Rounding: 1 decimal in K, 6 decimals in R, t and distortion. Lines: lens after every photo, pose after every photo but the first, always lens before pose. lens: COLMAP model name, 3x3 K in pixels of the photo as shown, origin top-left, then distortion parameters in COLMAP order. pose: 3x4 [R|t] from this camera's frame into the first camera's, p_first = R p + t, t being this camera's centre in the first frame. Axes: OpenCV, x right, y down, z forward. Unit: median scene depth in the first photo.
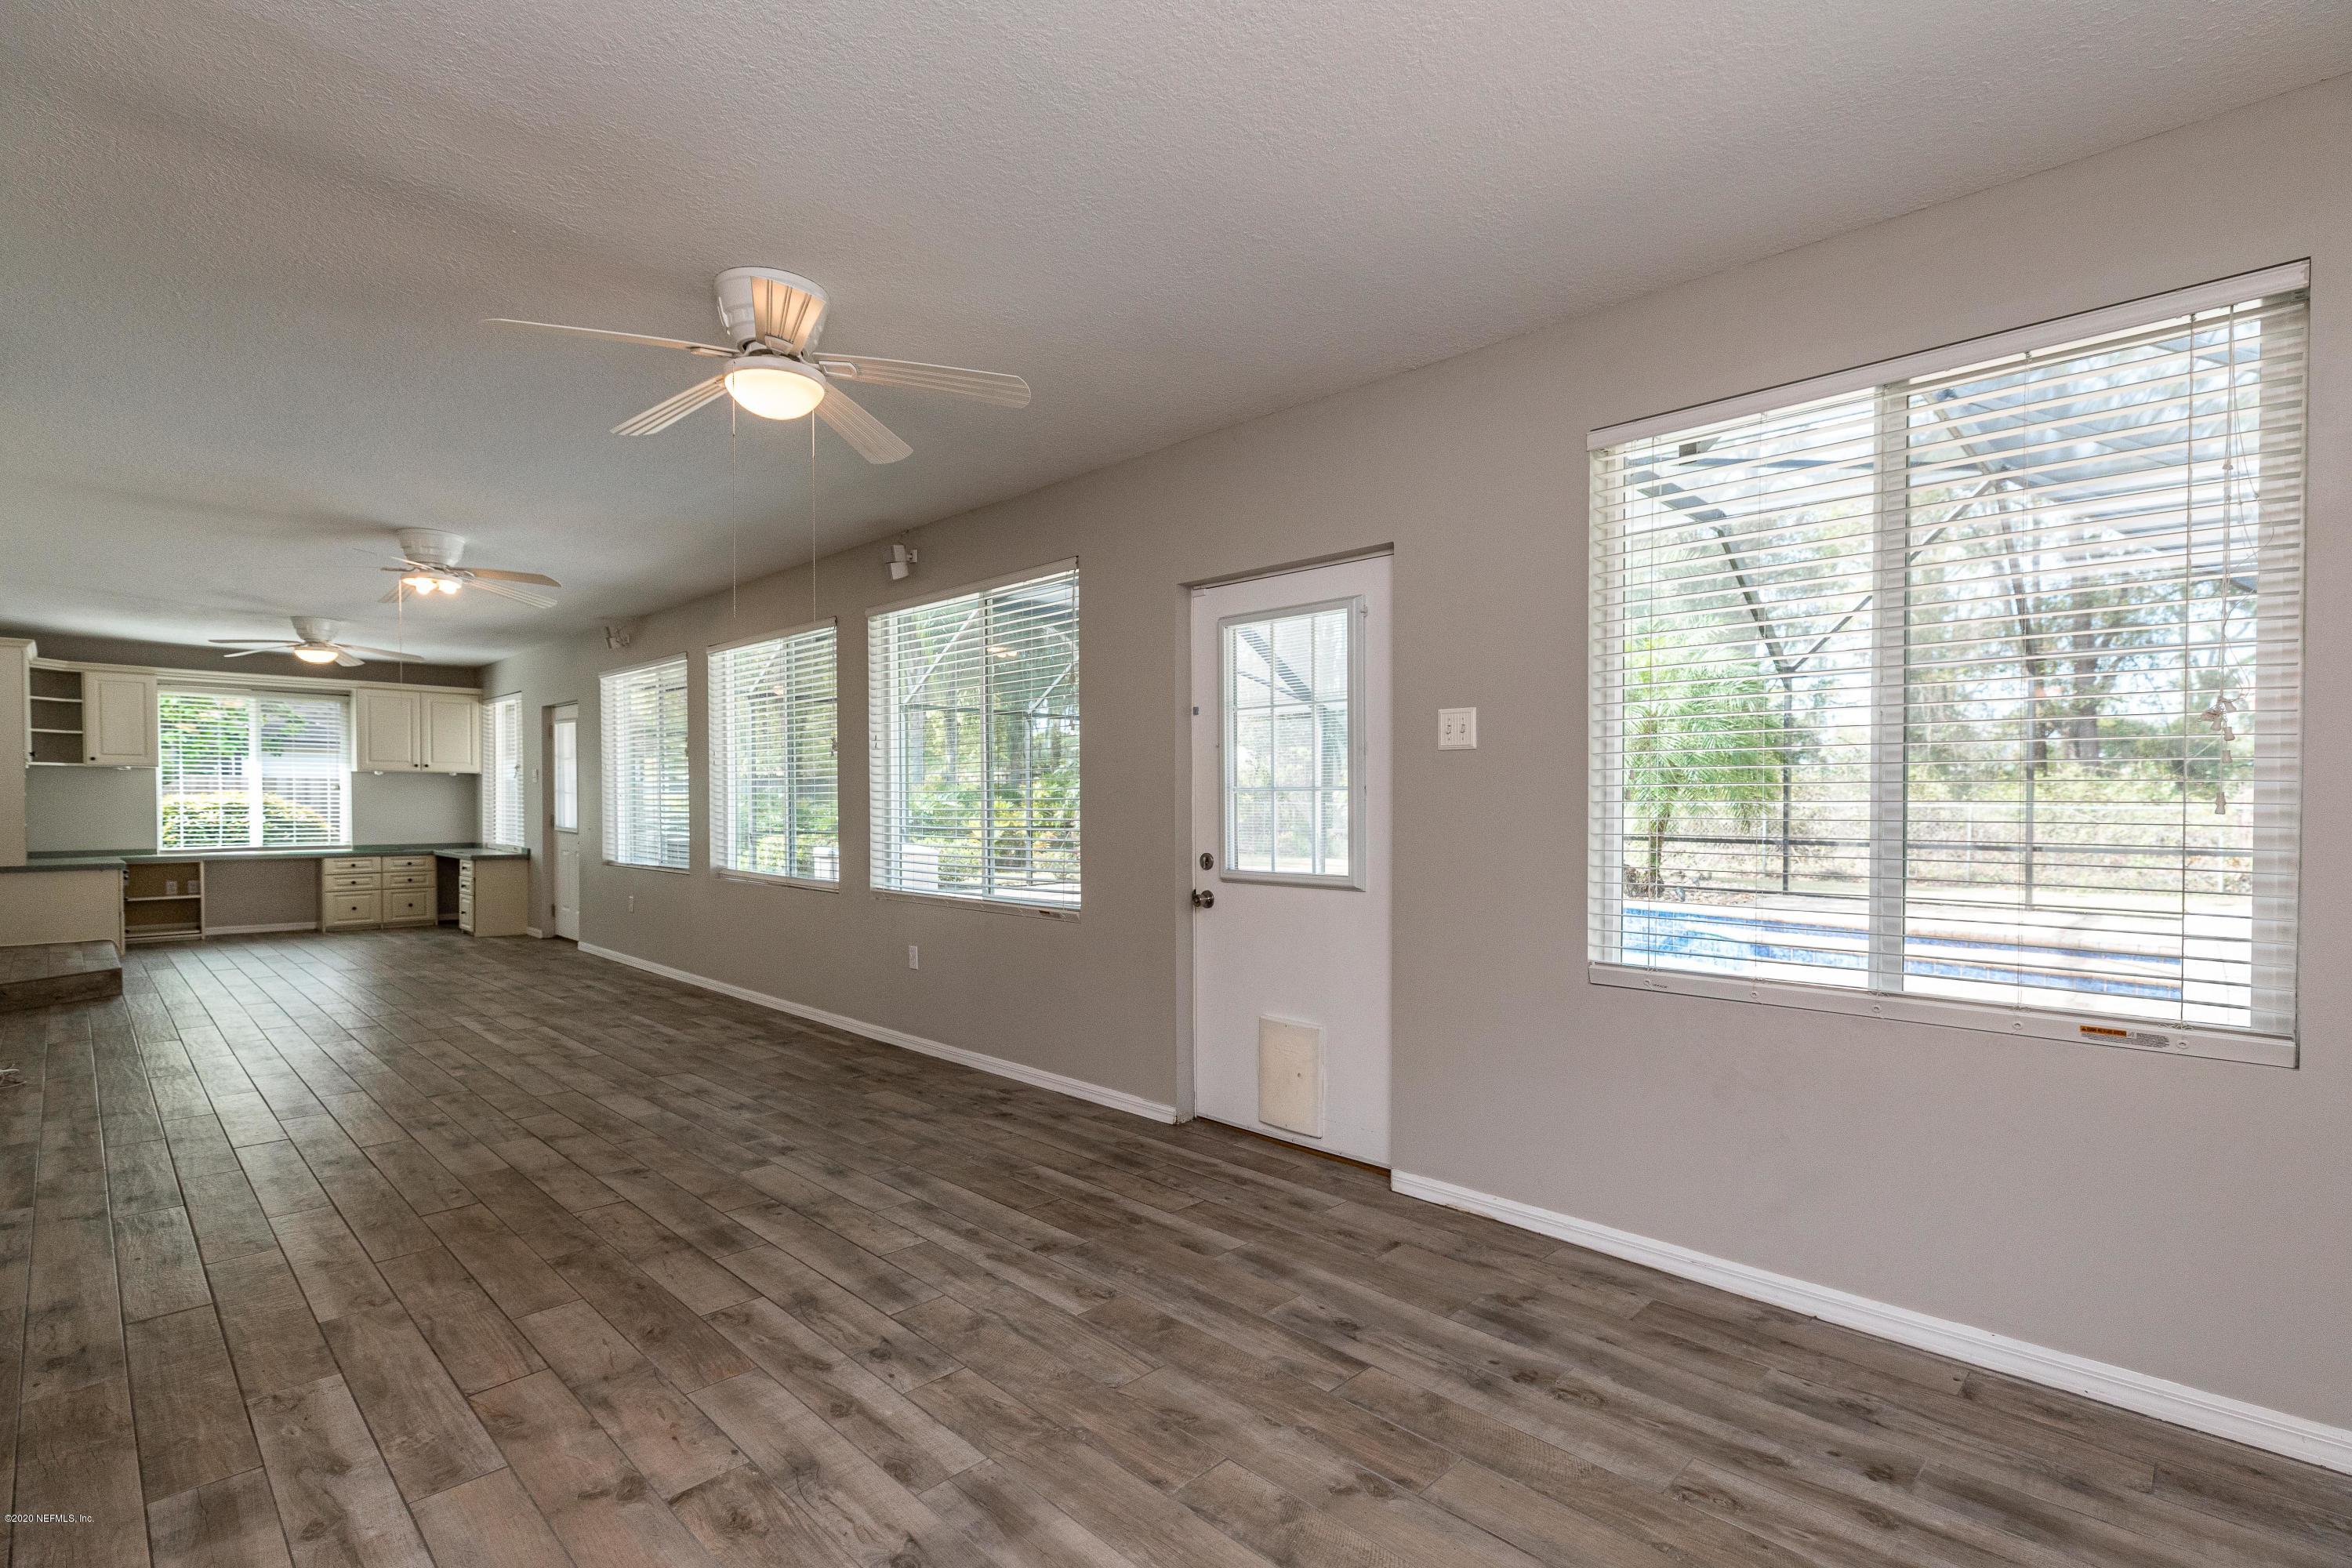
lens RADIAL K [[1053.8, 0, 1171.0], [0, 1053.8, 808.1], [0, 0, 1]] dist [0.003379, -0.000557]
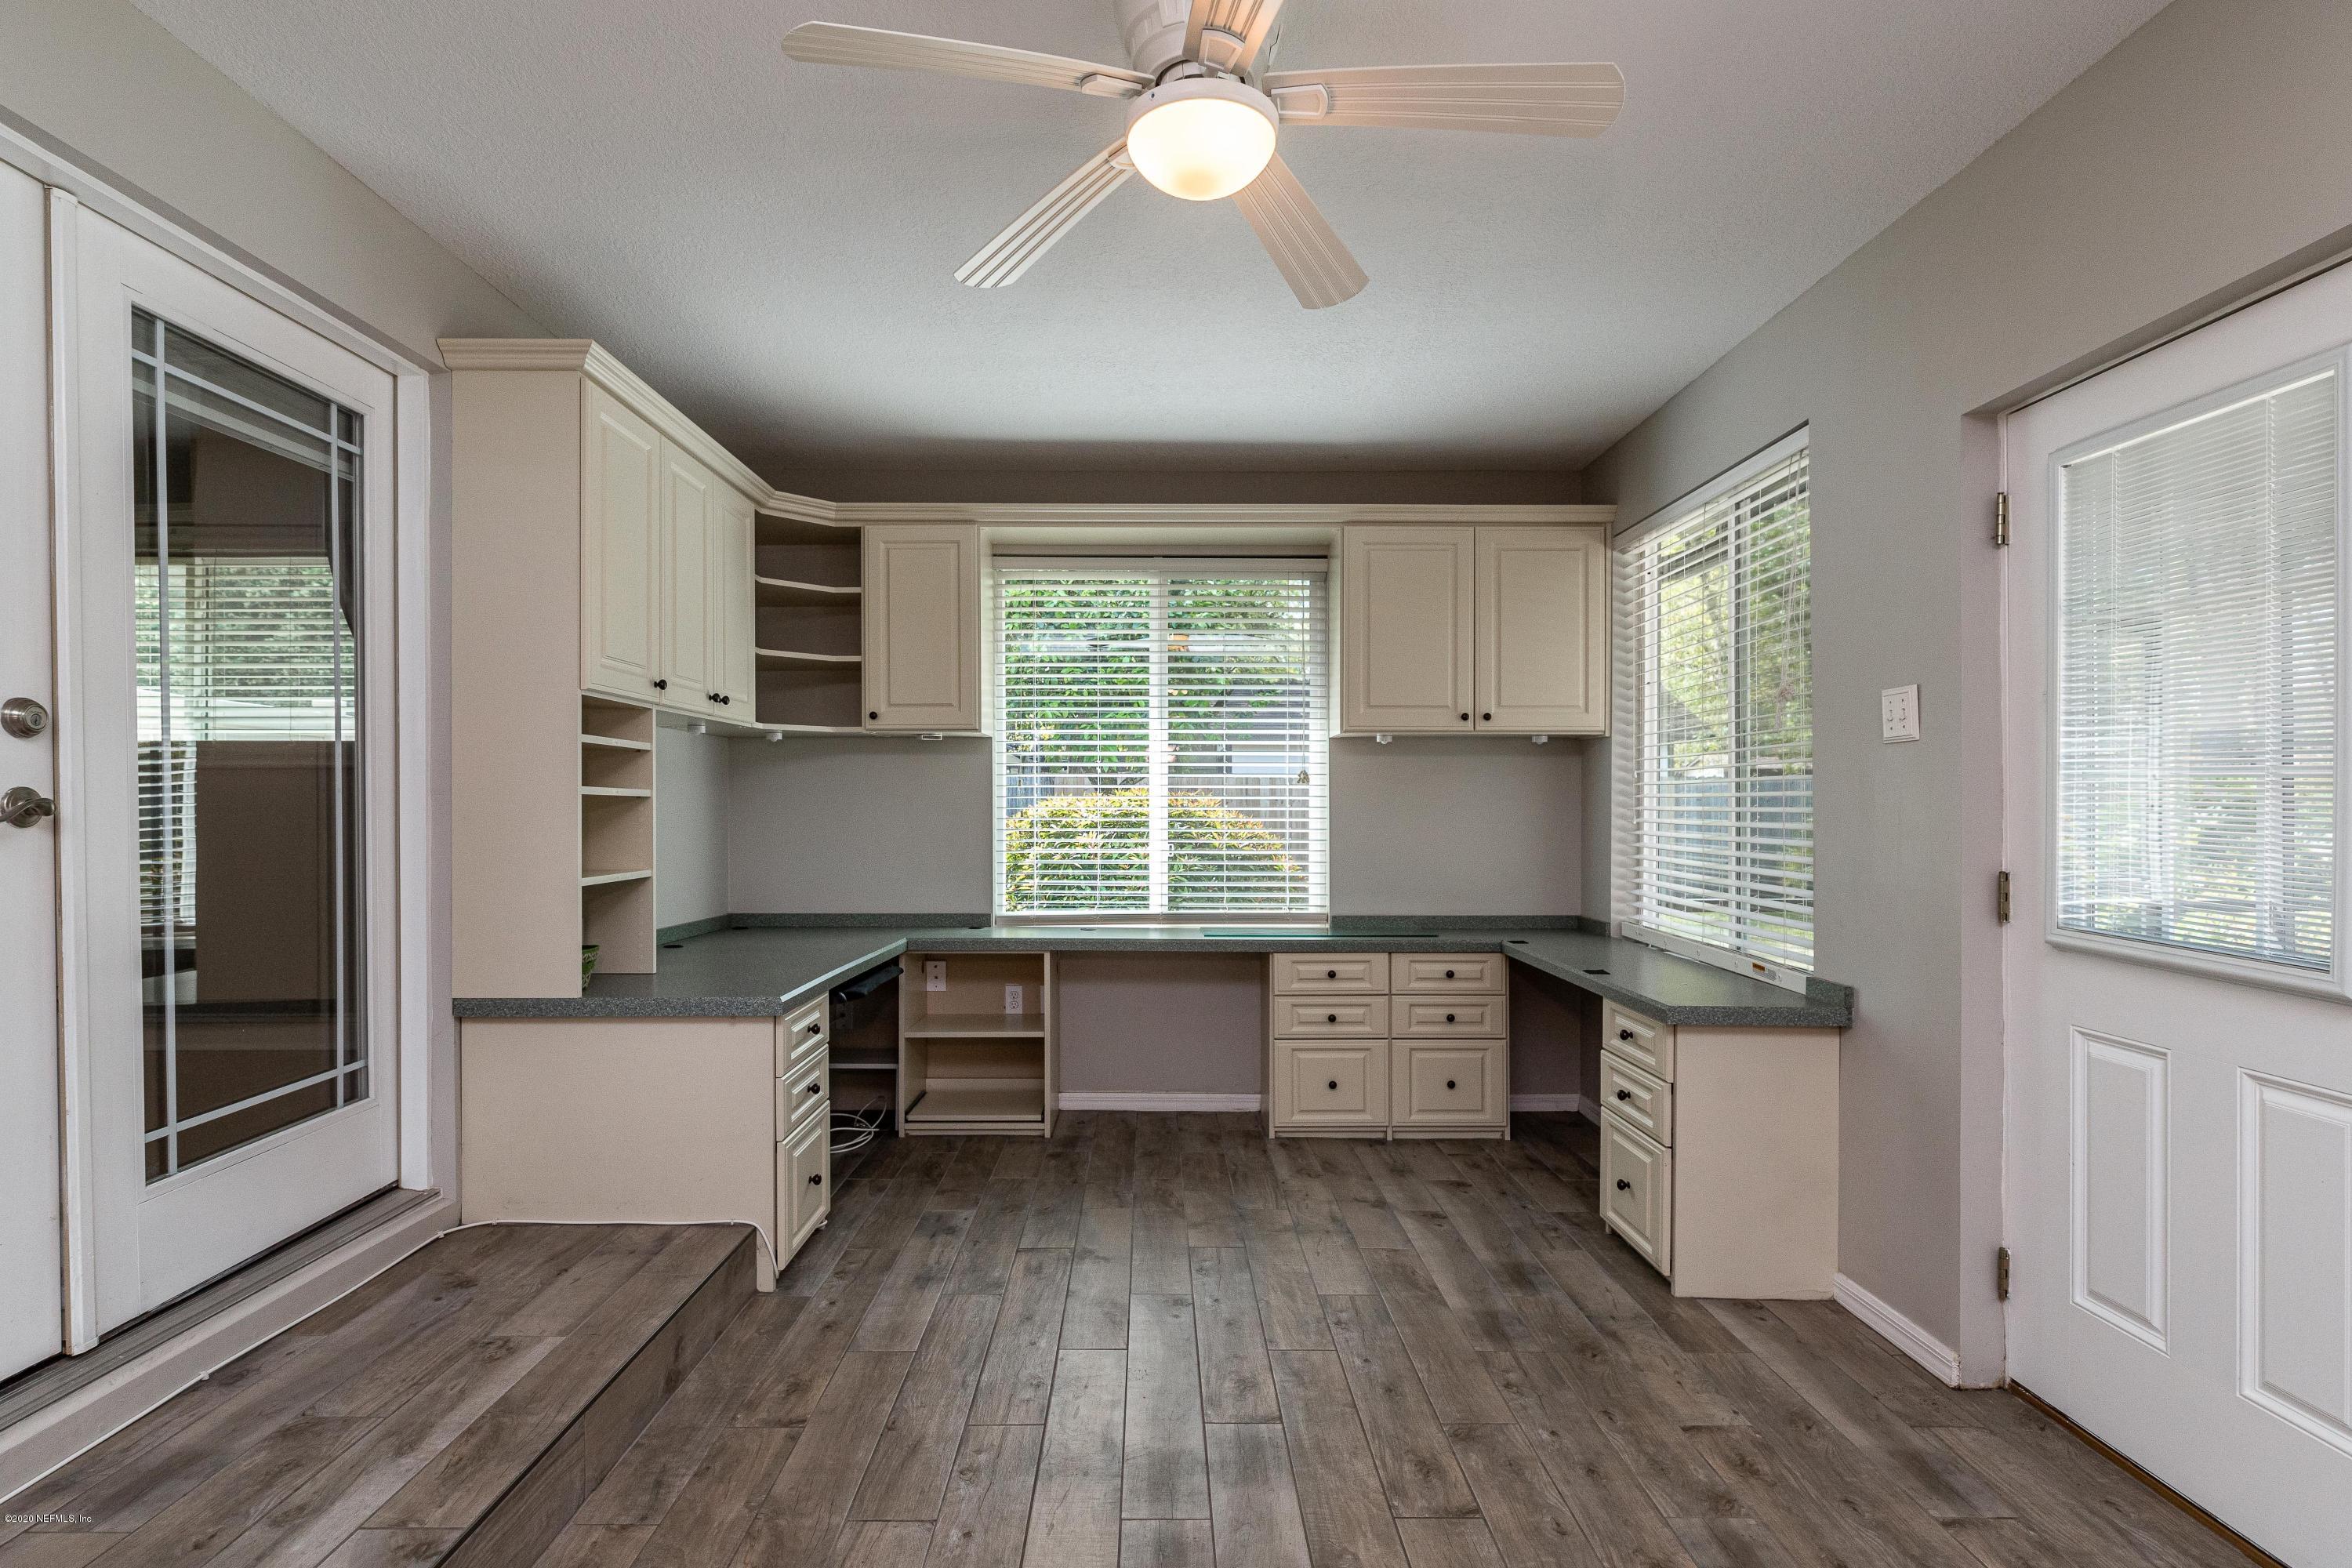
lens RADIAL K [[1216.8, 0, 1170.1], [0, 1216.8, 791.1], [0, 0, 1]] dist [0.001399, 0.000144]
pose [[0.706031, 0.003875, -0.708170, -0.492334], [-0.004282, 0.999990, 0.001202, -0.013881], [0.708168, 0.002184, 0.706041, 0.632105]]
